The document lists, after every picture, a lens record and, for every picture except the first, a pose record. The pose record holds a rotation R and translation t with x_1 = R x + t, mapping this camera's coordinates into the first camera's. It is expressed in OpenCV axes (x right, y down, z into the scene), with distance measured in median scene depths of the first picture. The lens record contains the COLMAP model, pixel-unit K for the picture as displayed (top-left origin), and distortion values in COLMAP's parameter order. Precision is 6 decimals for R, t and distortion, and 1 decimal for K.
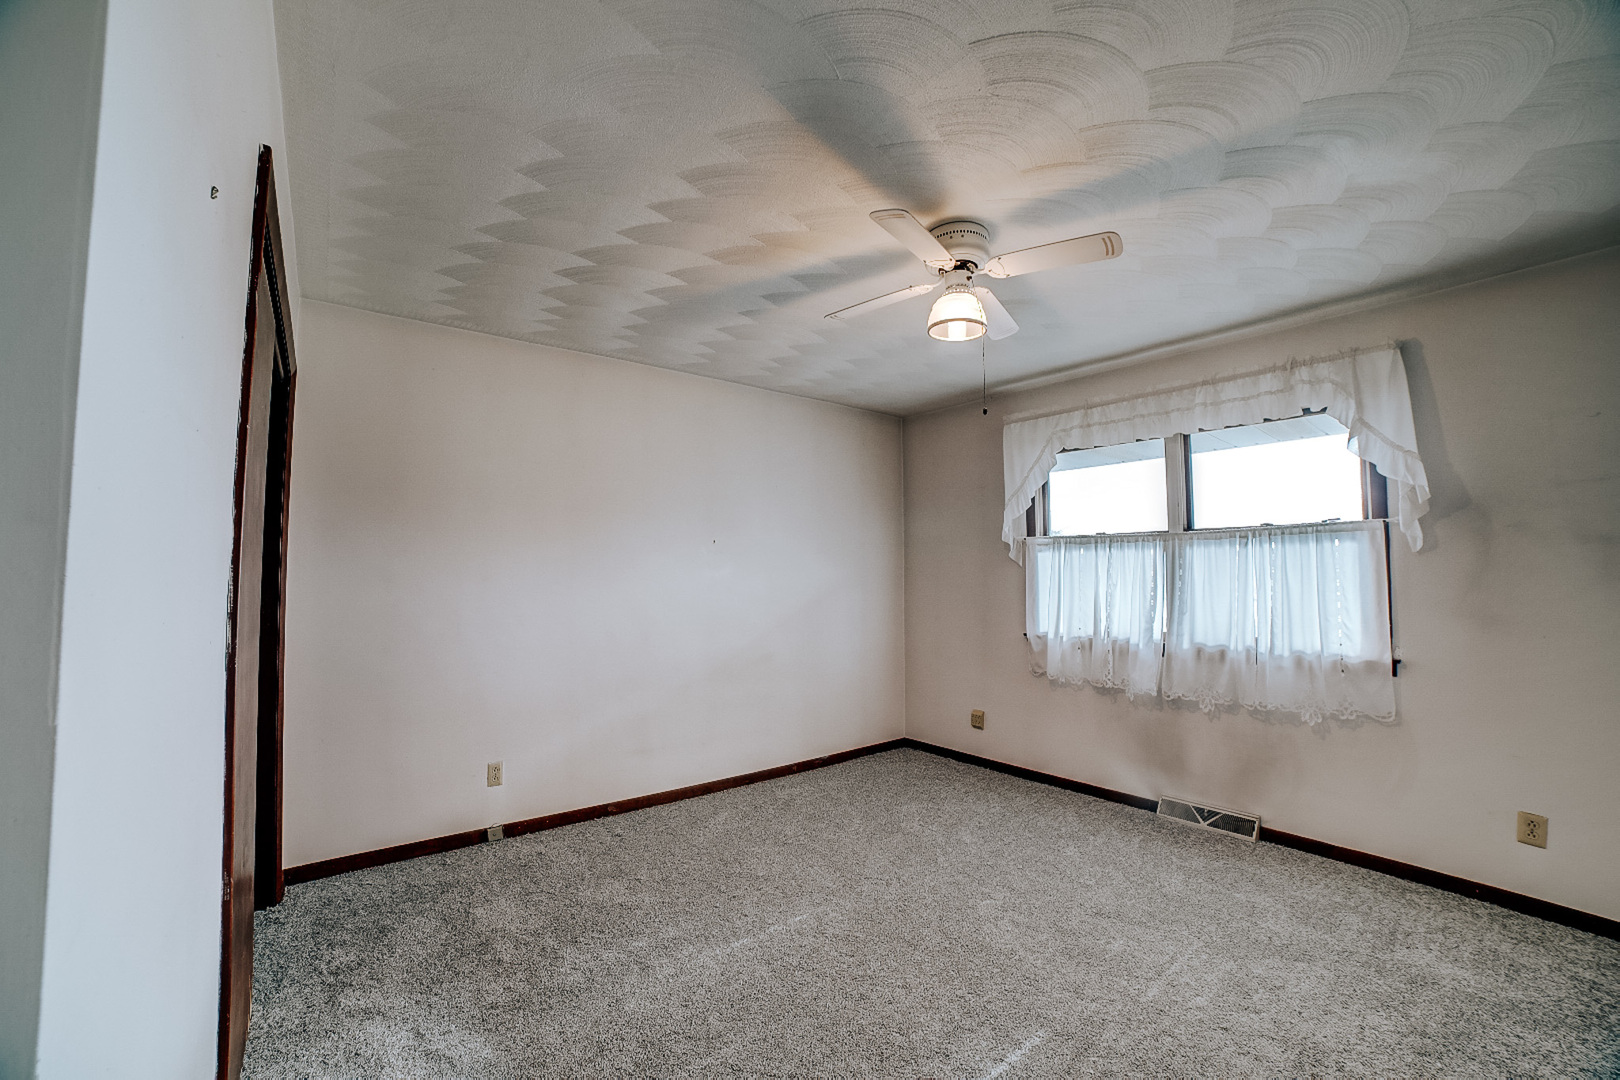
lens RADIAL K [[661.3, 0, 854.6], [0, 661.3, 540.8], [0, 0, 1]] dist [0.000582, 0.000079]
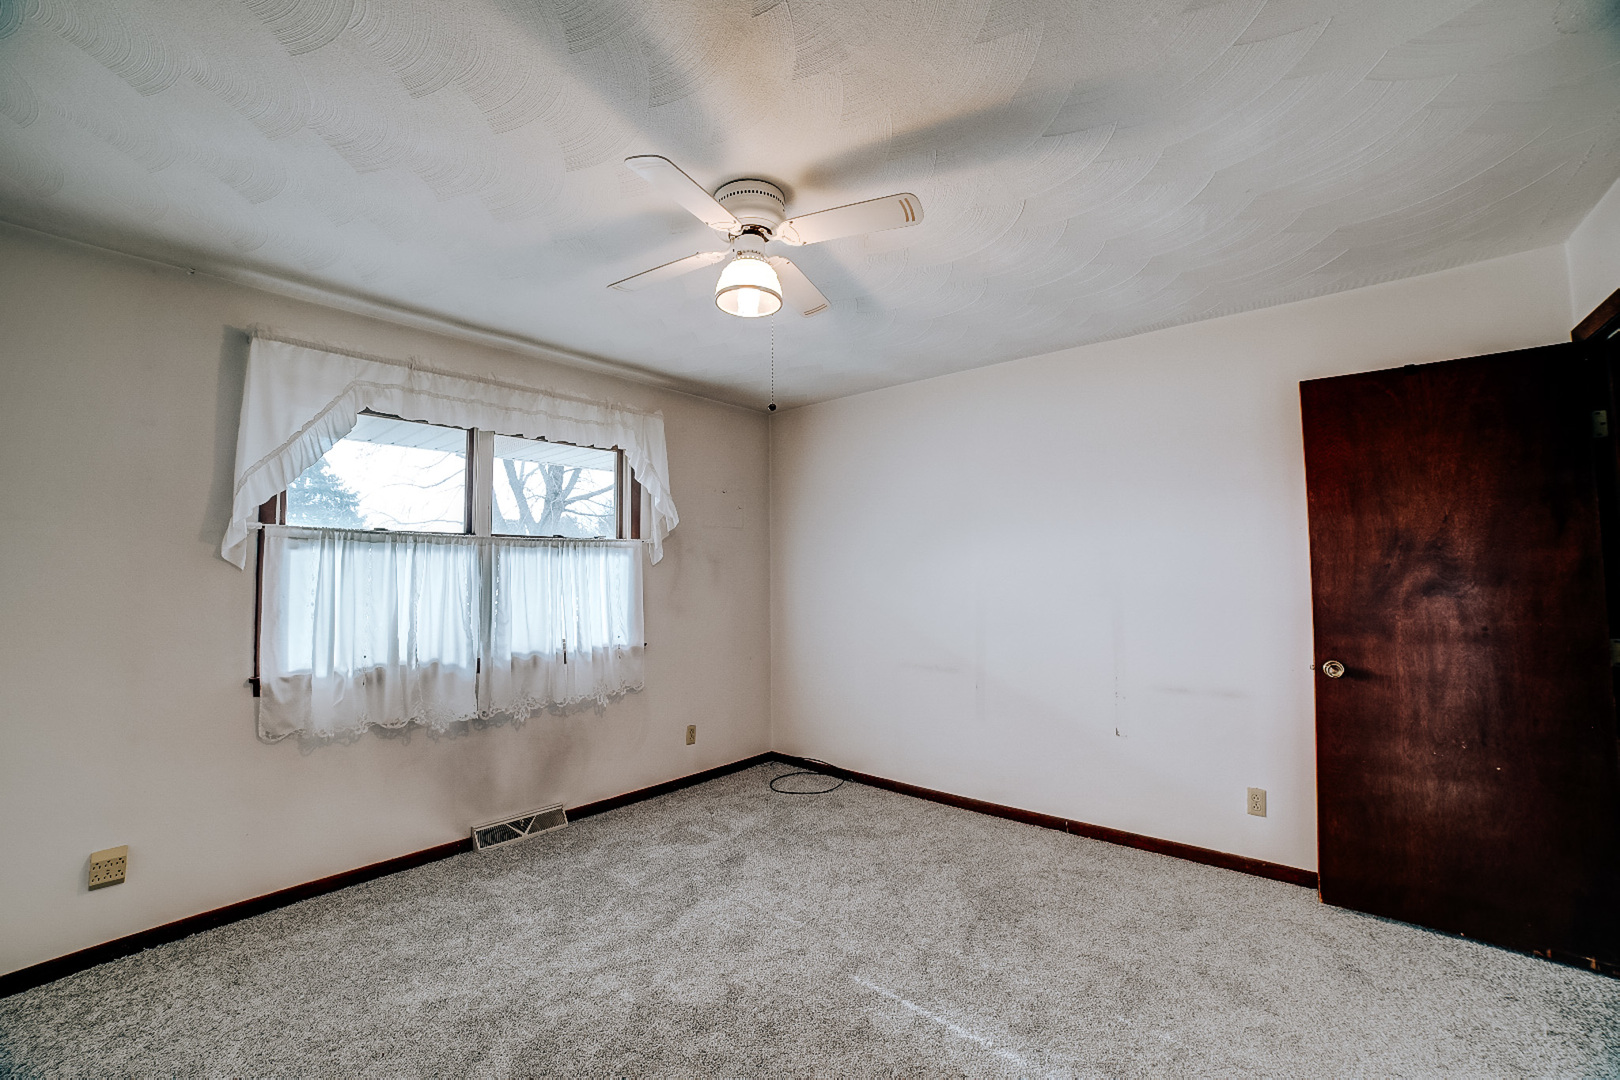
lens RADIAL K [[701.8, 0, 810.0], [0, 701.8, 540.0], [0, 0, 1]] dist [0.001767, 0.000043]
pose [[-0.098459, 0.050131, 0.993878, -0.596931], [-0.049932, 0.997223, -0.055247, 0.026768], [-0.993888, -0.055066, -0.095682, 0.721139]]
